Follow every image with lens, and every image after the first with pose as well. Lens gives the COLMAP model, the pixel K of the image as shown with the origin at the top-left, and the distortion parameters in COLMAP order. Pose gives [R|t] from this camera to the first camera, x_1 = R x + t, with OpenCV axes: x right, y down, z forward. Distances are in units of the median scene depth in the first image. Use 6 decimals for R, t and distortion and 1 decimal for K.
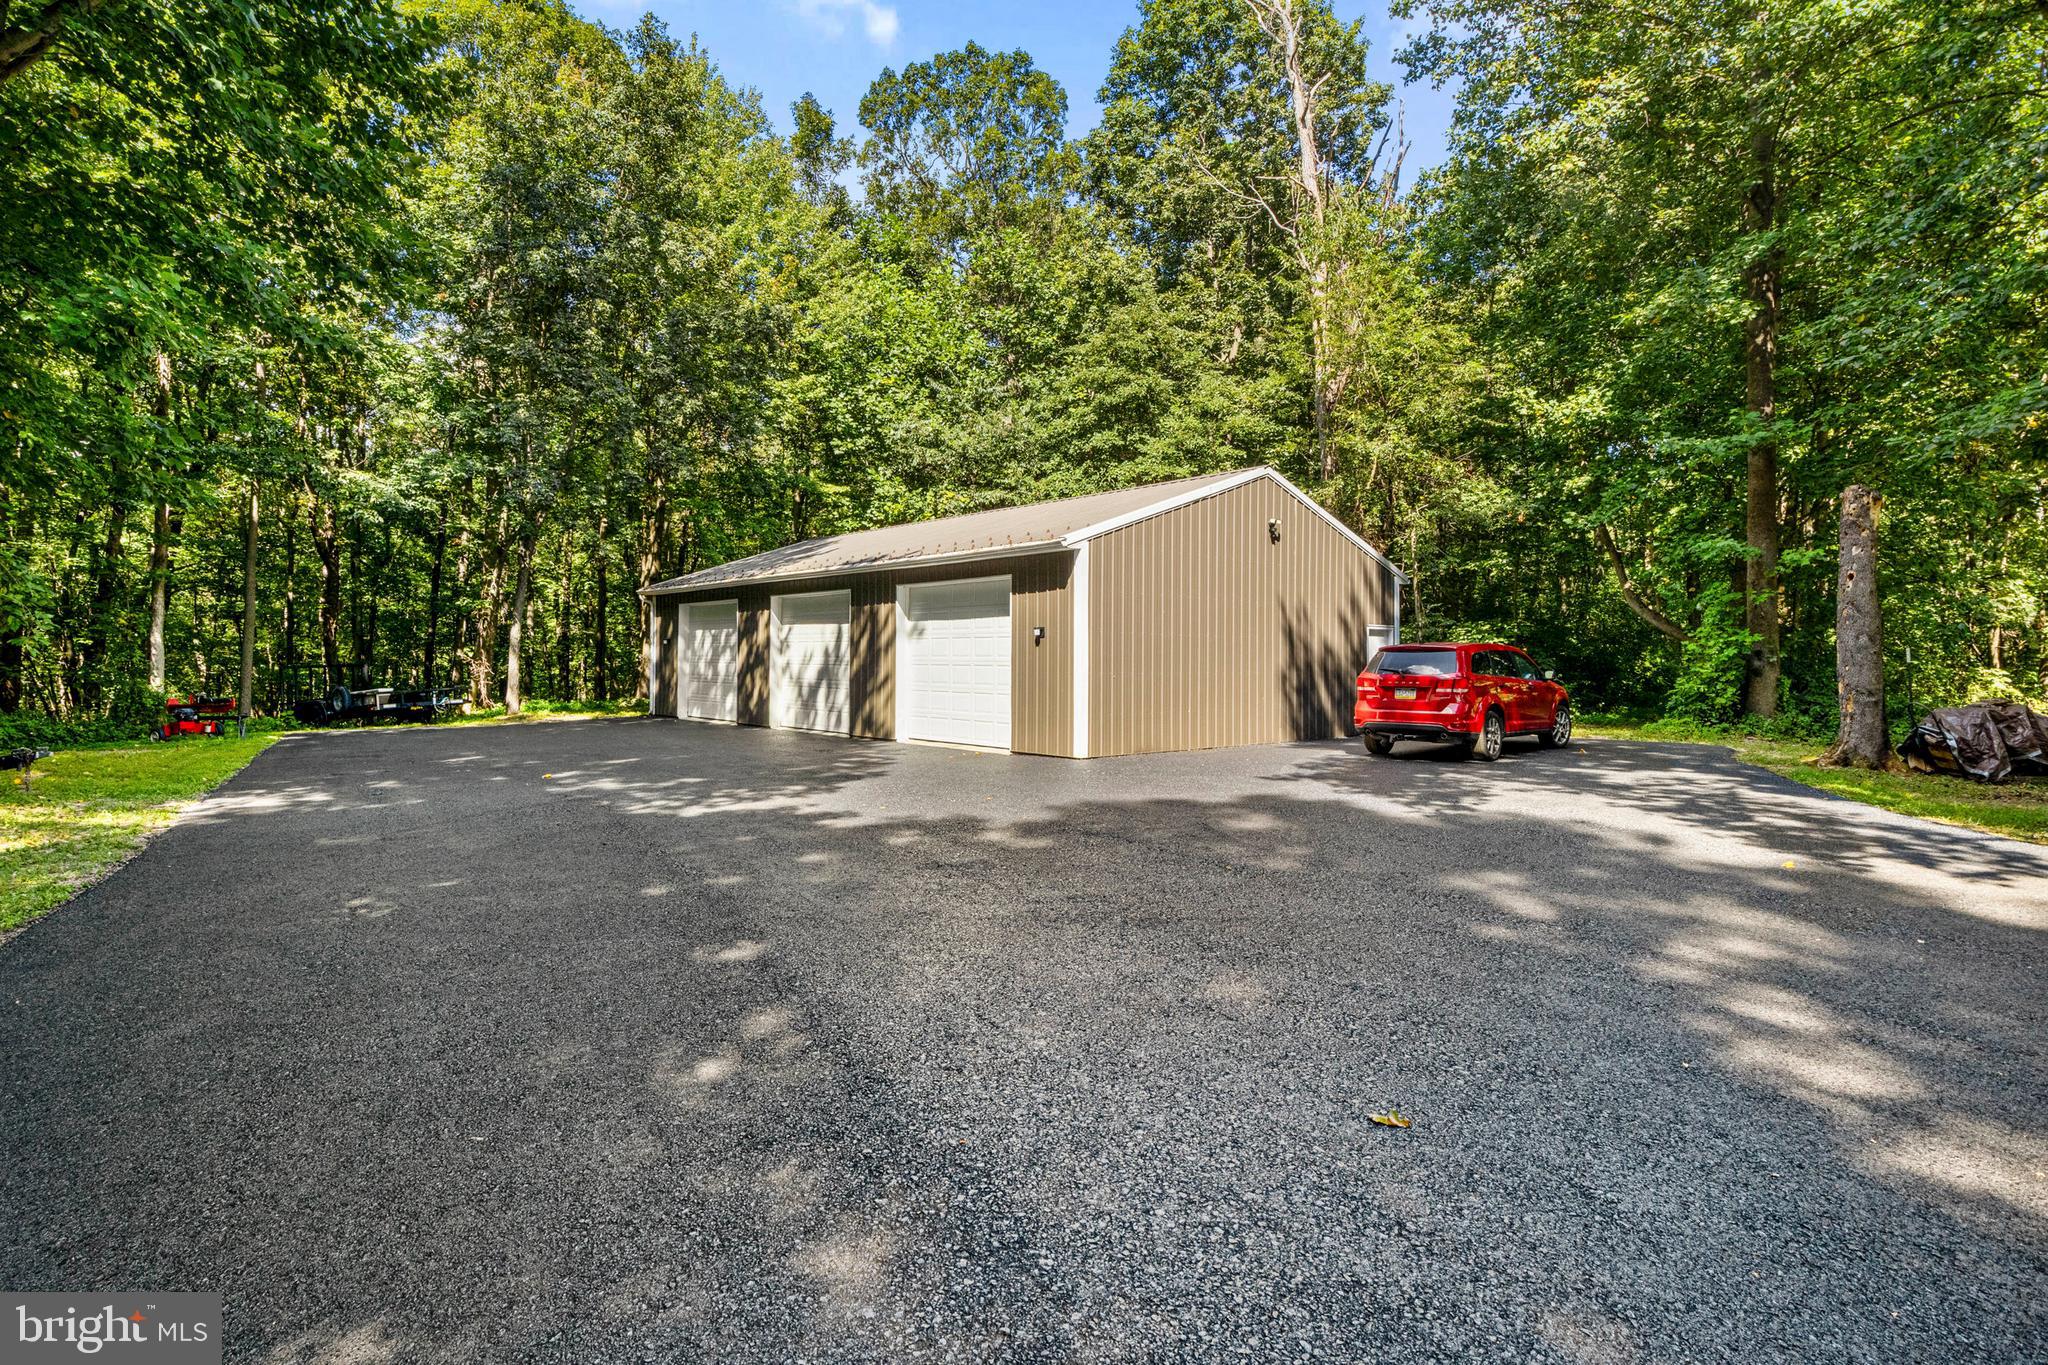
lens RADIAL K [[1035.6, 0, 1030.4], [0, 1035.6, 638.5], [0, 0, 1]] dist [-0.005809, -0.000633]
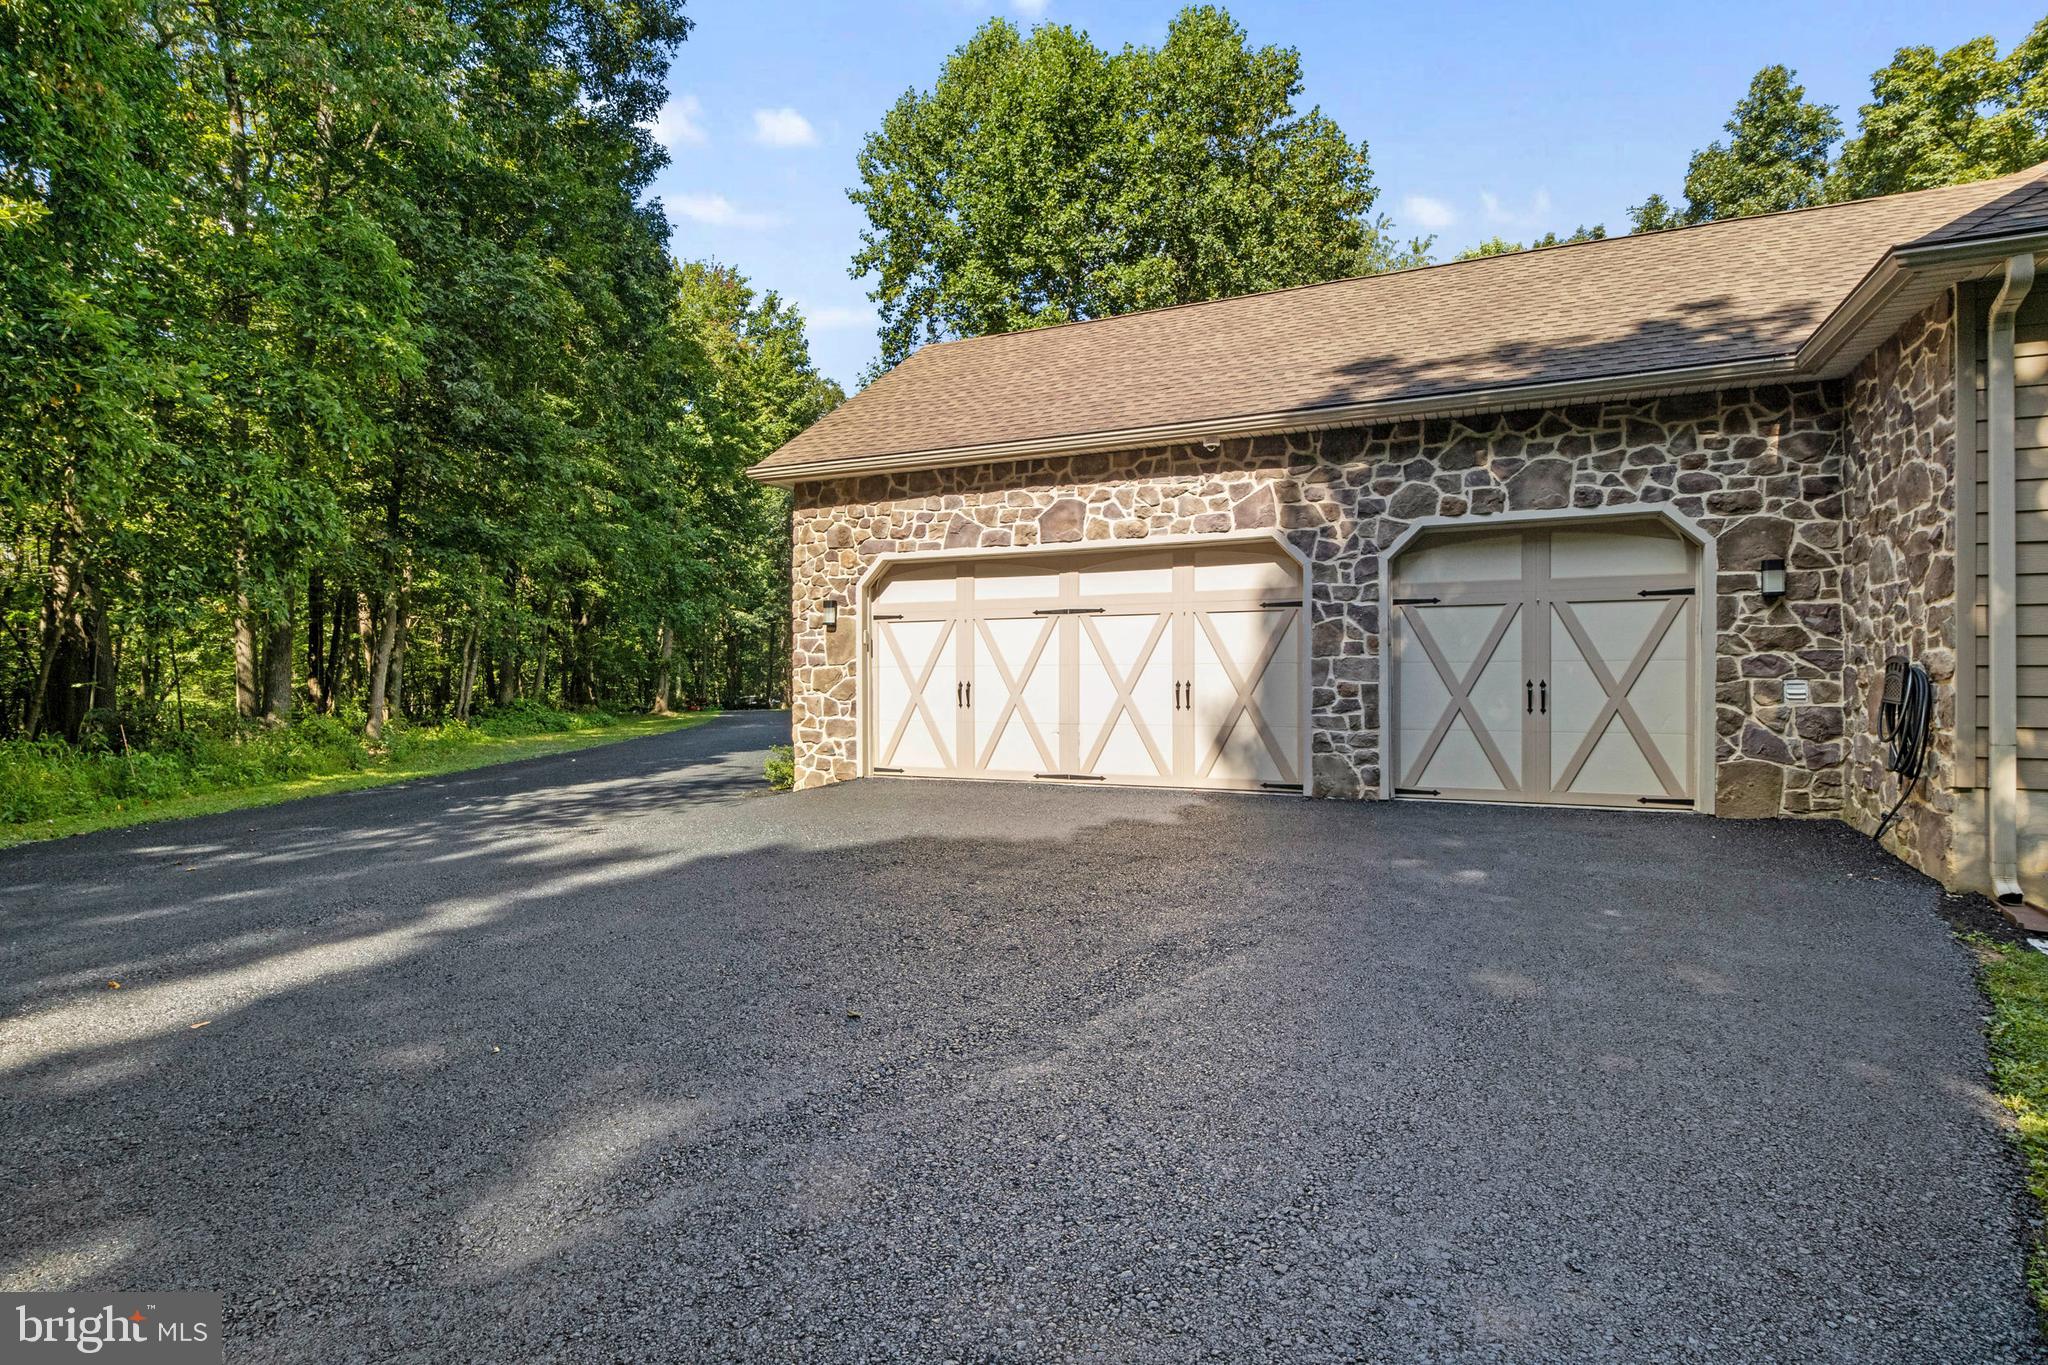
lens RADIAL K [[1035.6, 0, 1021.3], [0, 1035.6, 680.1], [0, 0, 1]] dist [-0.005809, -0.000633]
pose [[0.958087, -0.006126, -0.286411, 0.638631], [0.008755, 0.999930, 0.007901, -0.005907], [0.286343, -0.010077, 0.958074, -1.079937]]
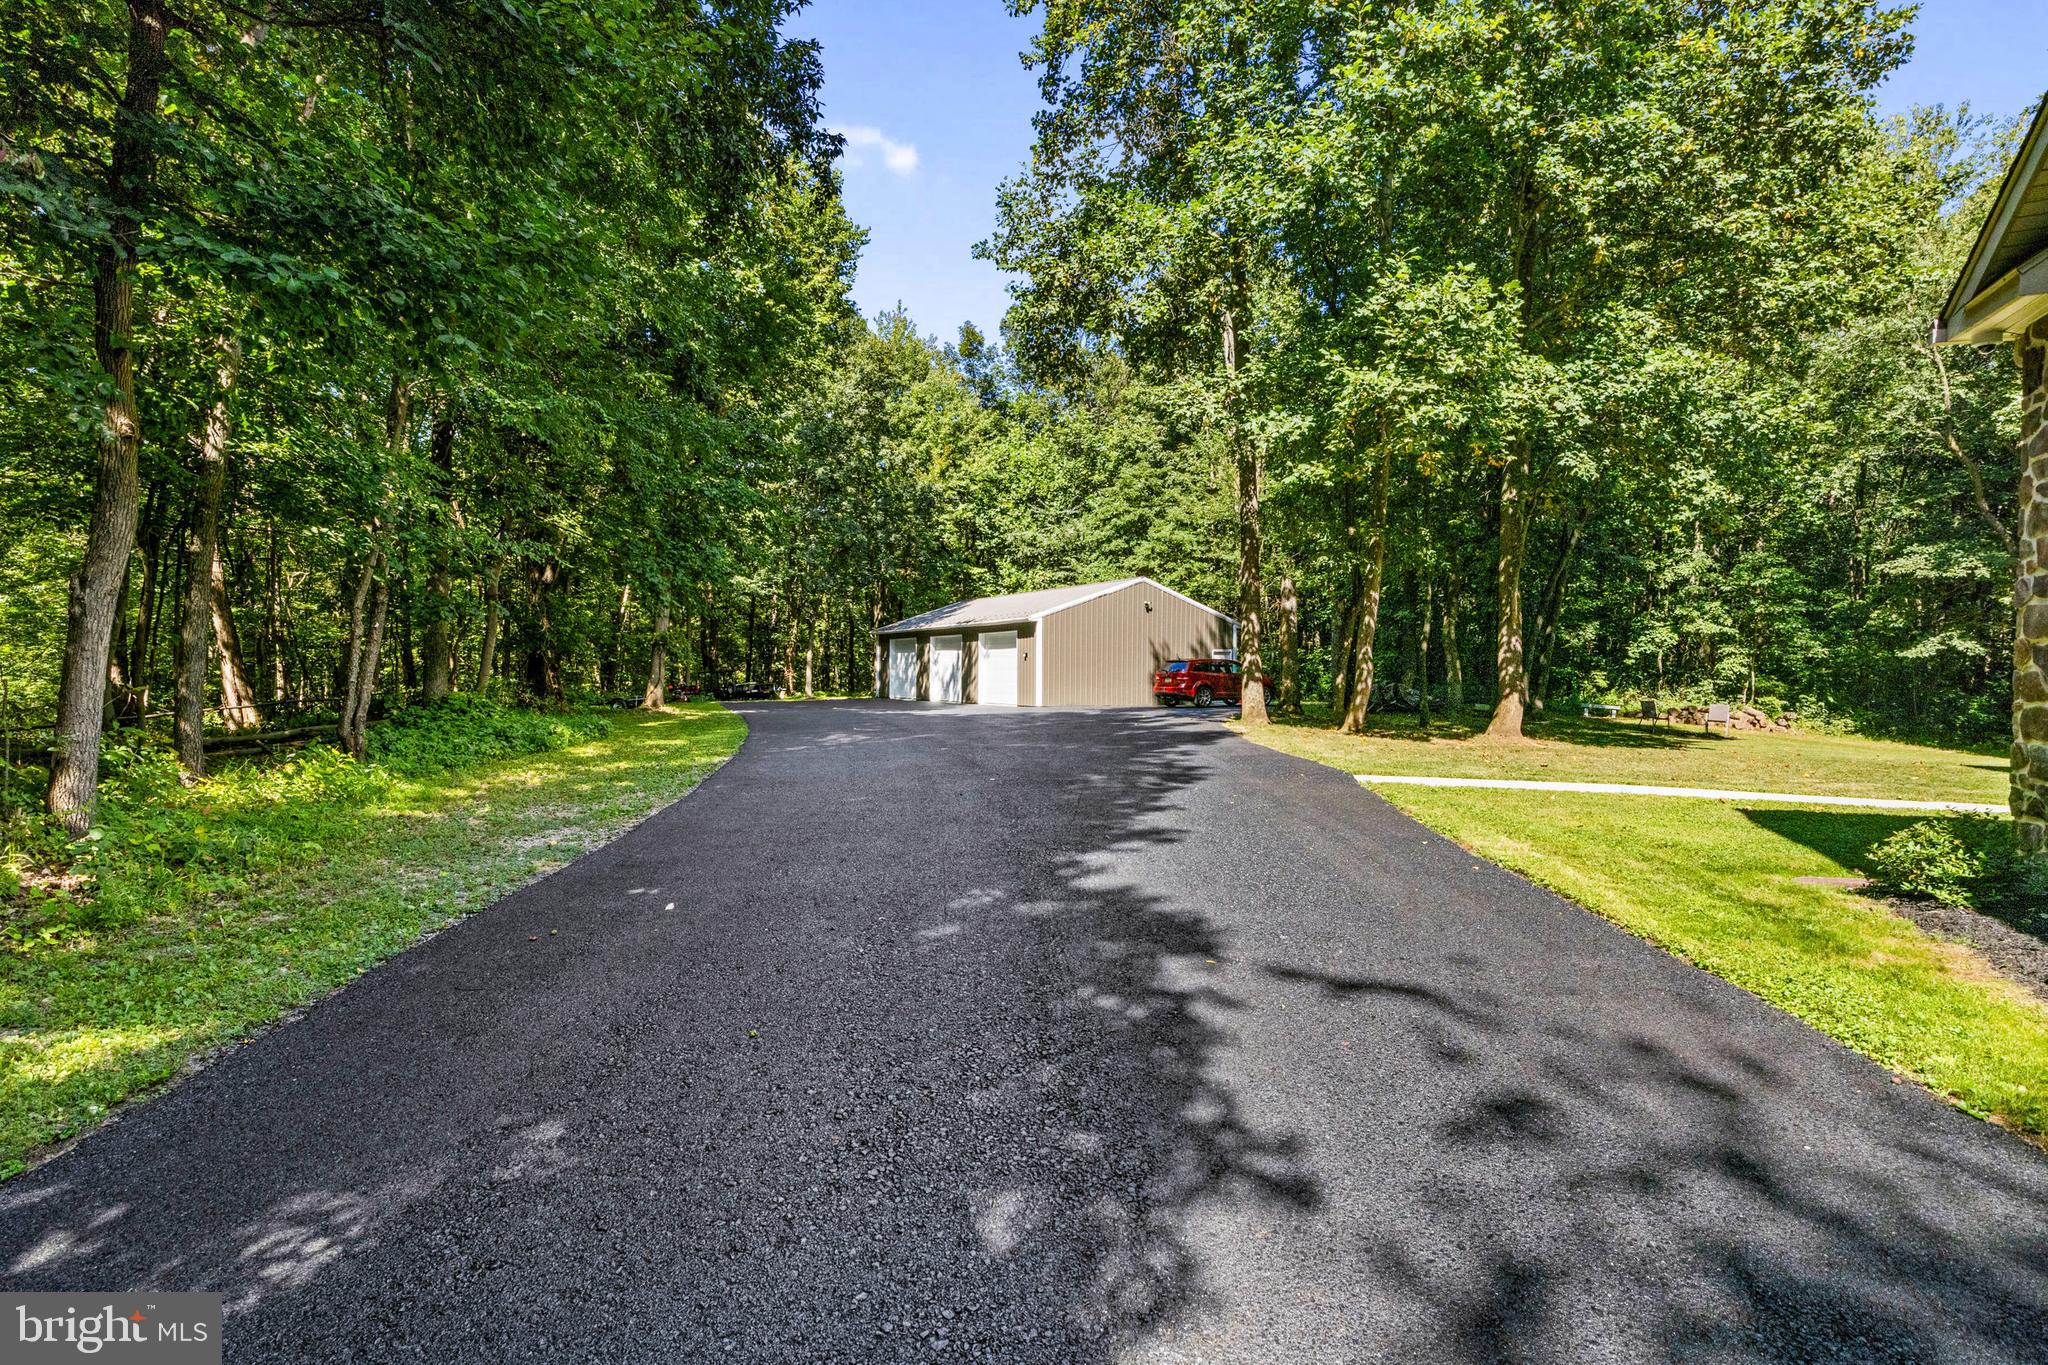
lens RADIAL K [[1035.6, 0, 1028.7], [0, 1035.6, 685.3], [0, 0, 1]] dist [-0.005809, -0.000633]
pose [[0.975099, 0.003552, -0.221740, 0.303466], [0.003163, 0.999547, 0.029918, -0.005197], [0.221746, -0.029875, 0.974647, -0.731010]]
